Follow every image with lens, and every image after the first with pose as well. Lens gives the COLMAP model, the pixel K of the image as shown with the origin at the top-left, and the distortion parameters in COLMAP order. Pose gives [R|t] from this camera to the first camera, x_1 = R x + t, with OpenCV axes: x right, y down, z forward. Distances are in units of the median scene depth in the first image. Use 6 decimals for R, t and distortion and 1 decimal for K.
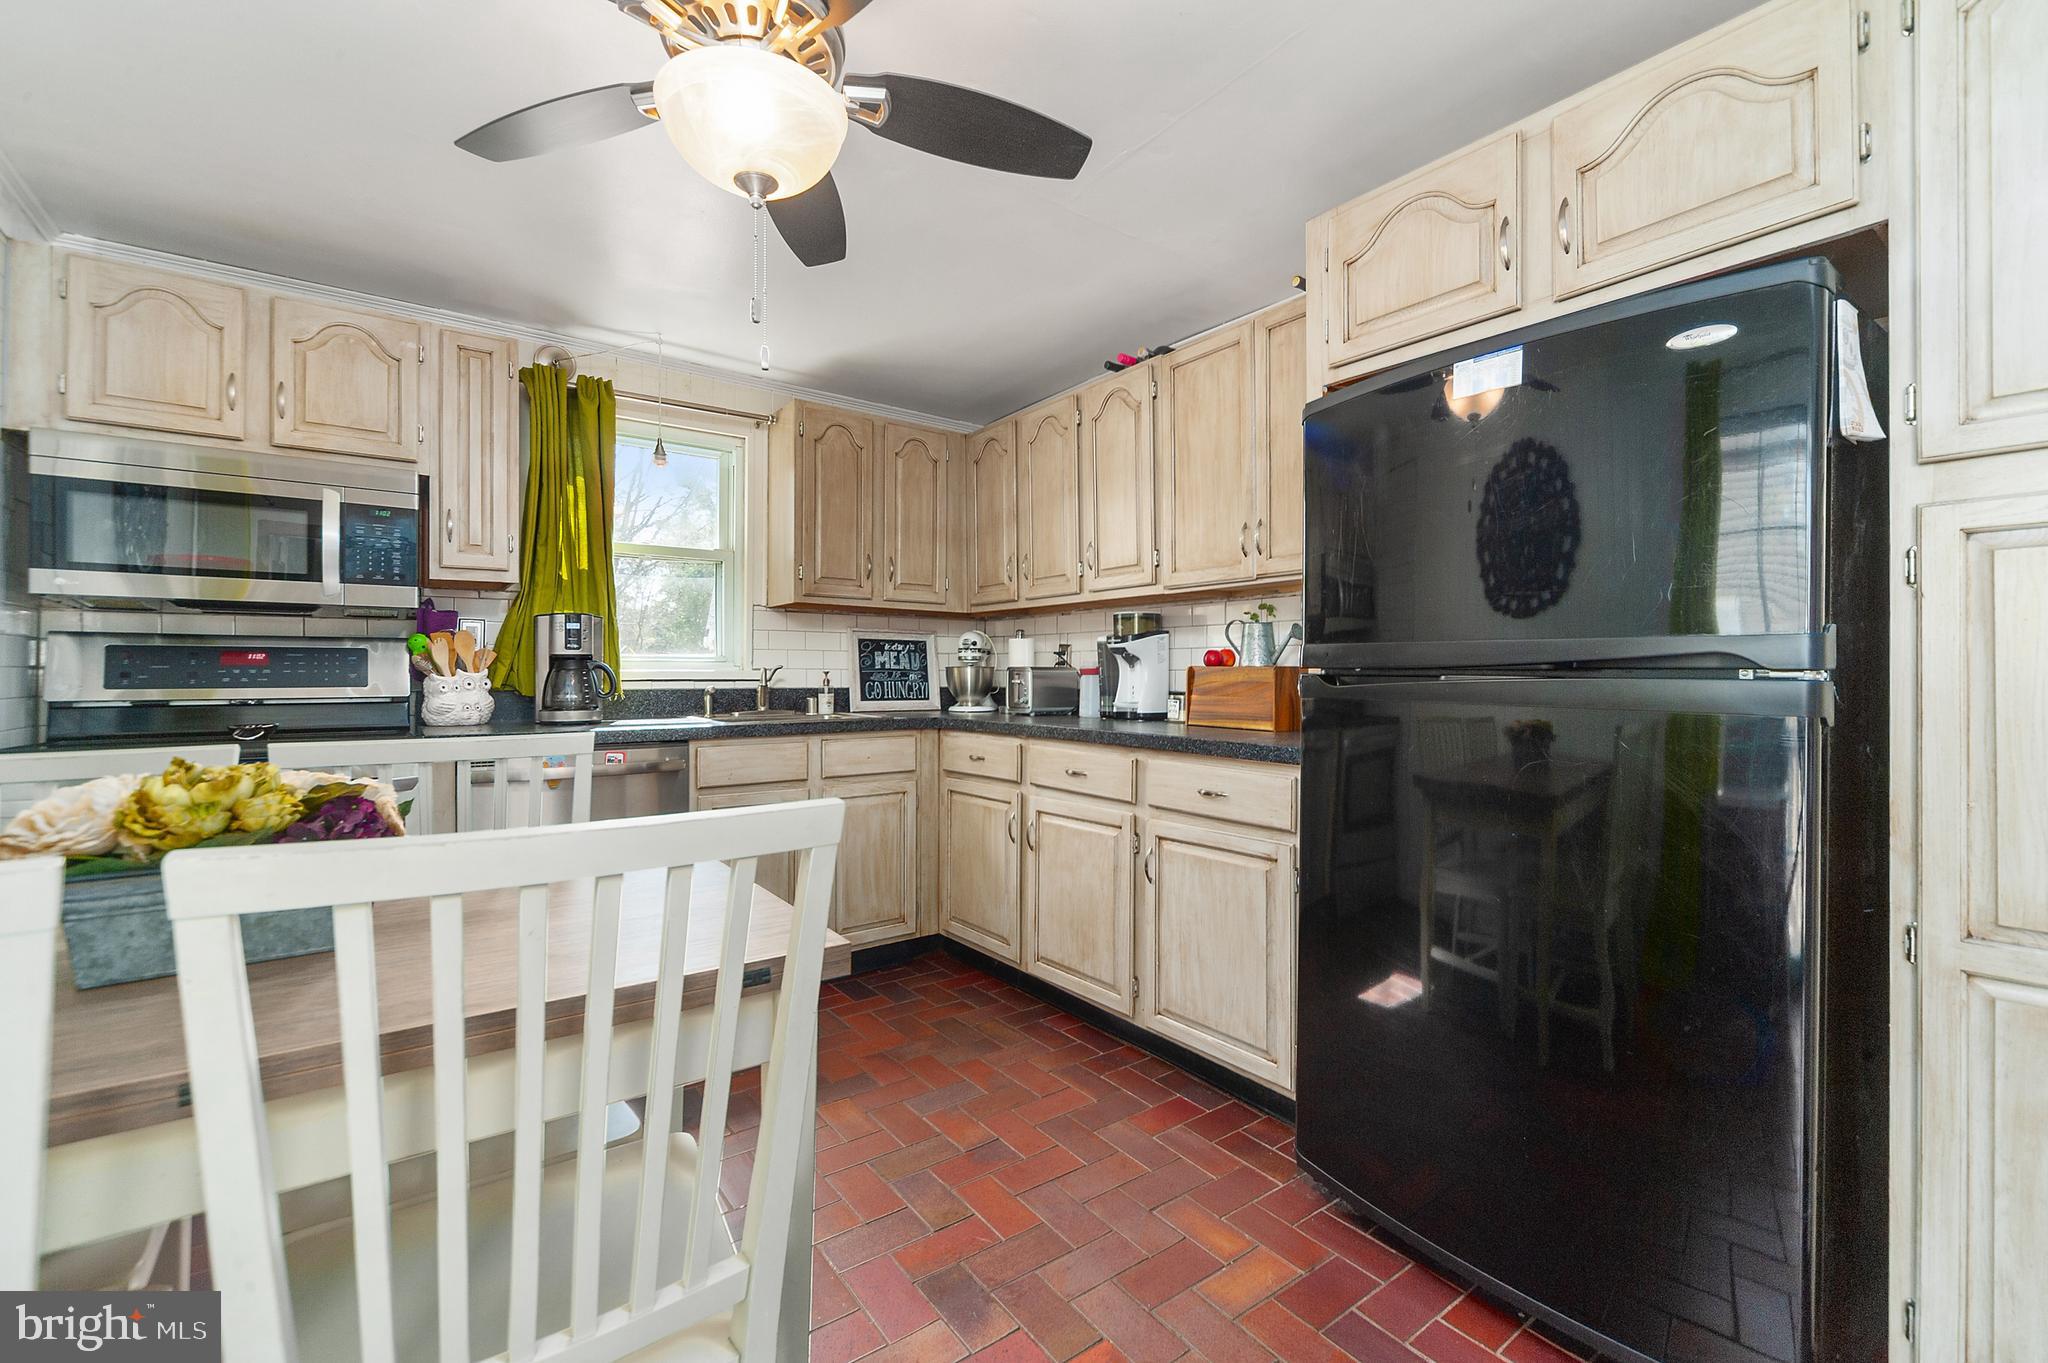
lens RADIAL K [[882.3, 0, 1028.2], [0, 882.3, 675.5], [0, 0, 1]] dist [-0.002838, -0.000666]
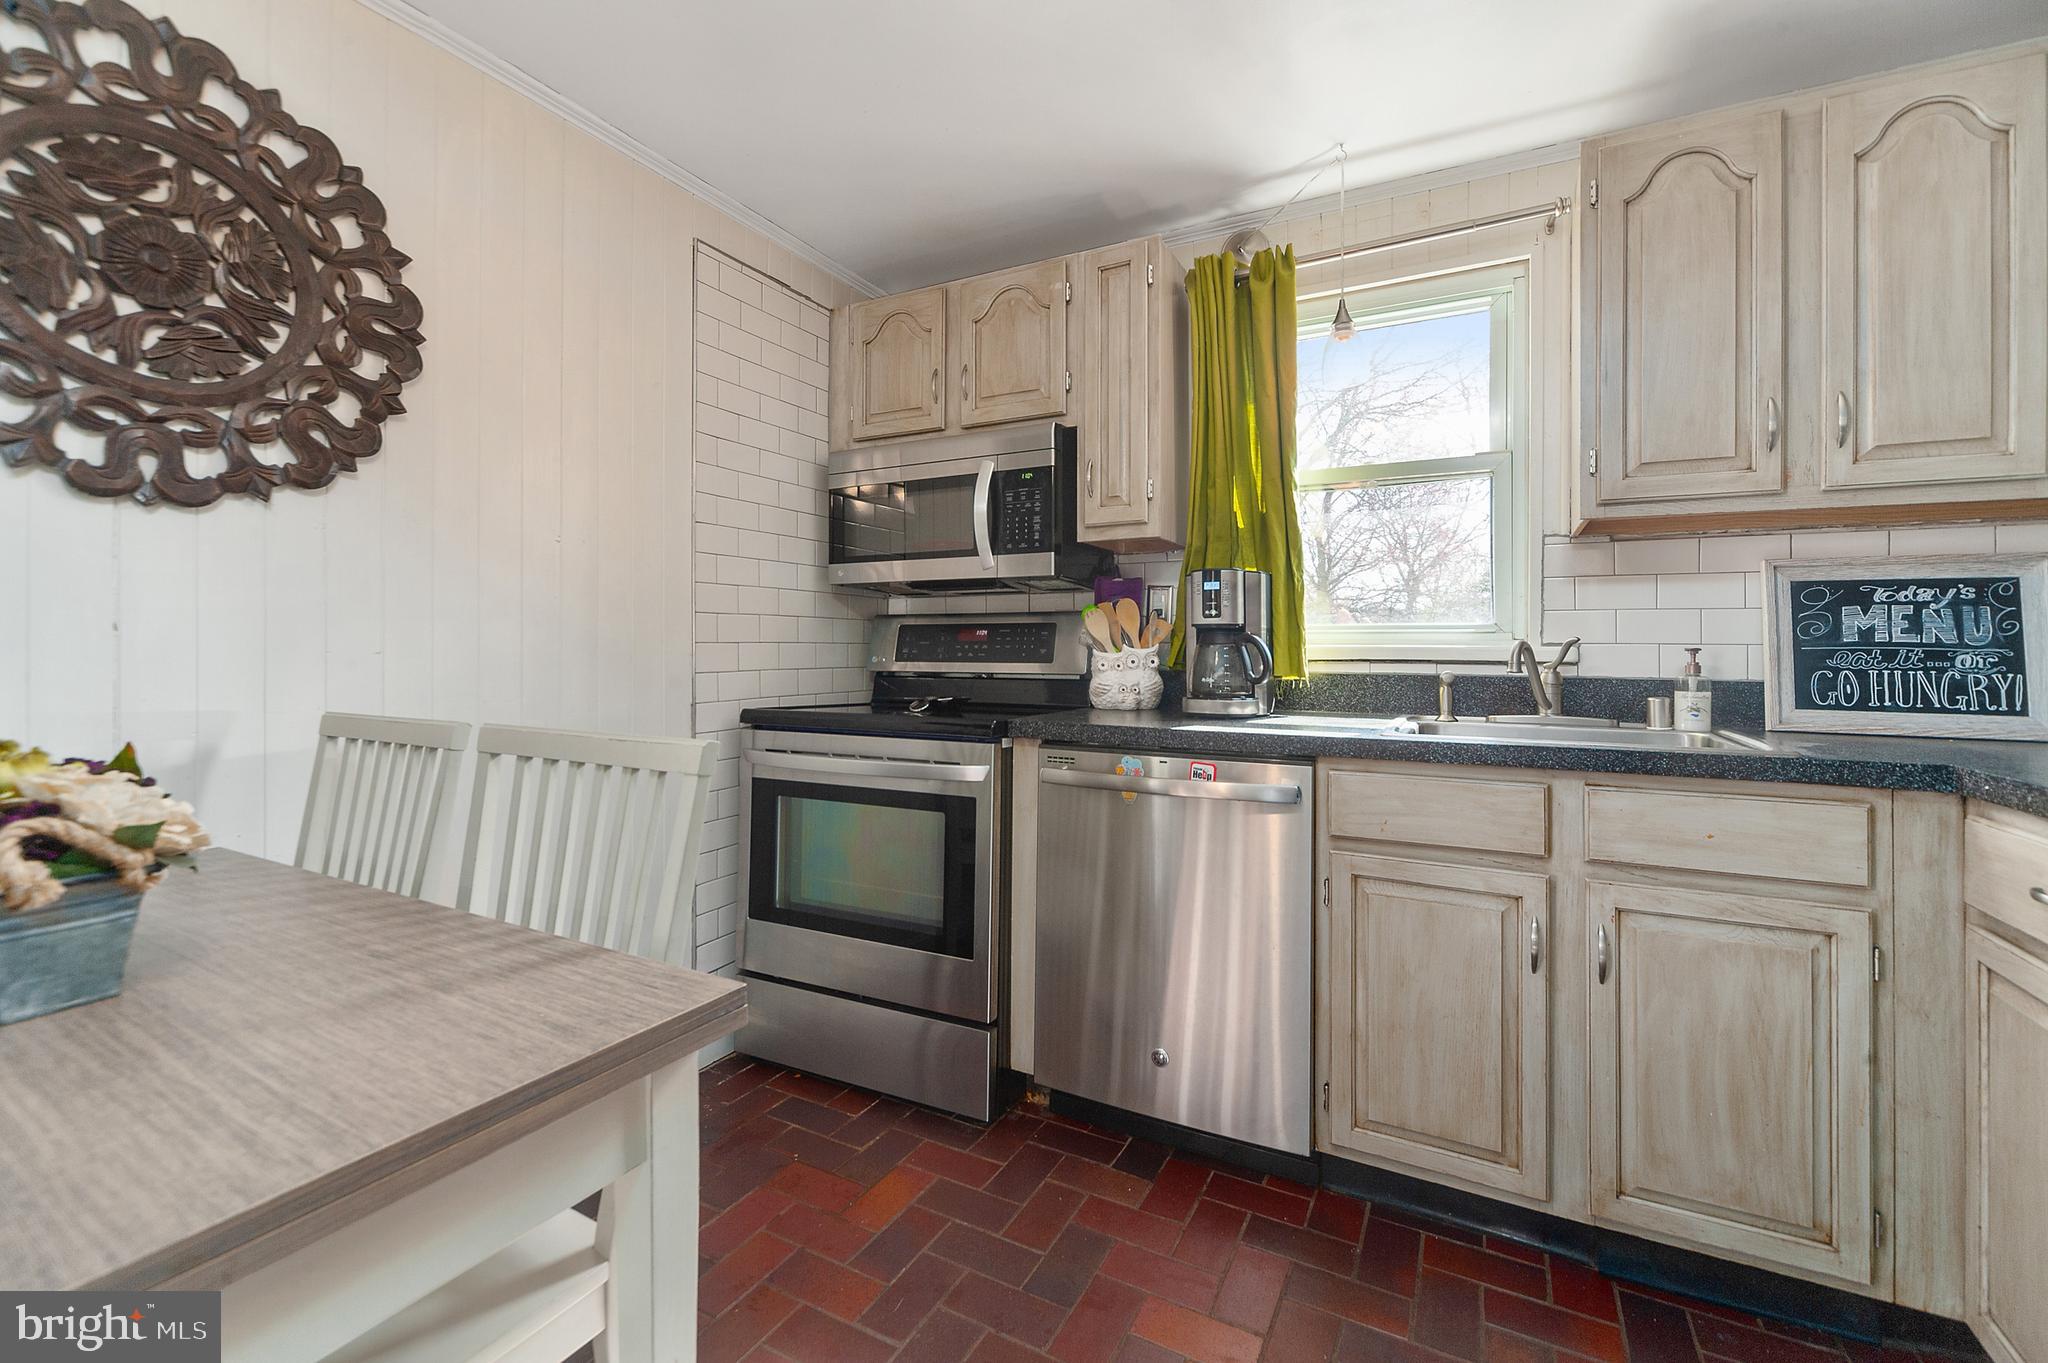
lens RADIAL K [[882.3, 0, 995.7], [0, 882.3, 641.7], [0, 0, 1]] dist [-0.002838, -0.000666]
pose [[0.409133, -0.006701, -0.912450, 0.078458], [-0.008345, 0.999904, -0.011085, 0.000909], [0.912437, 0.012150, 0.409037, 0.452029]]
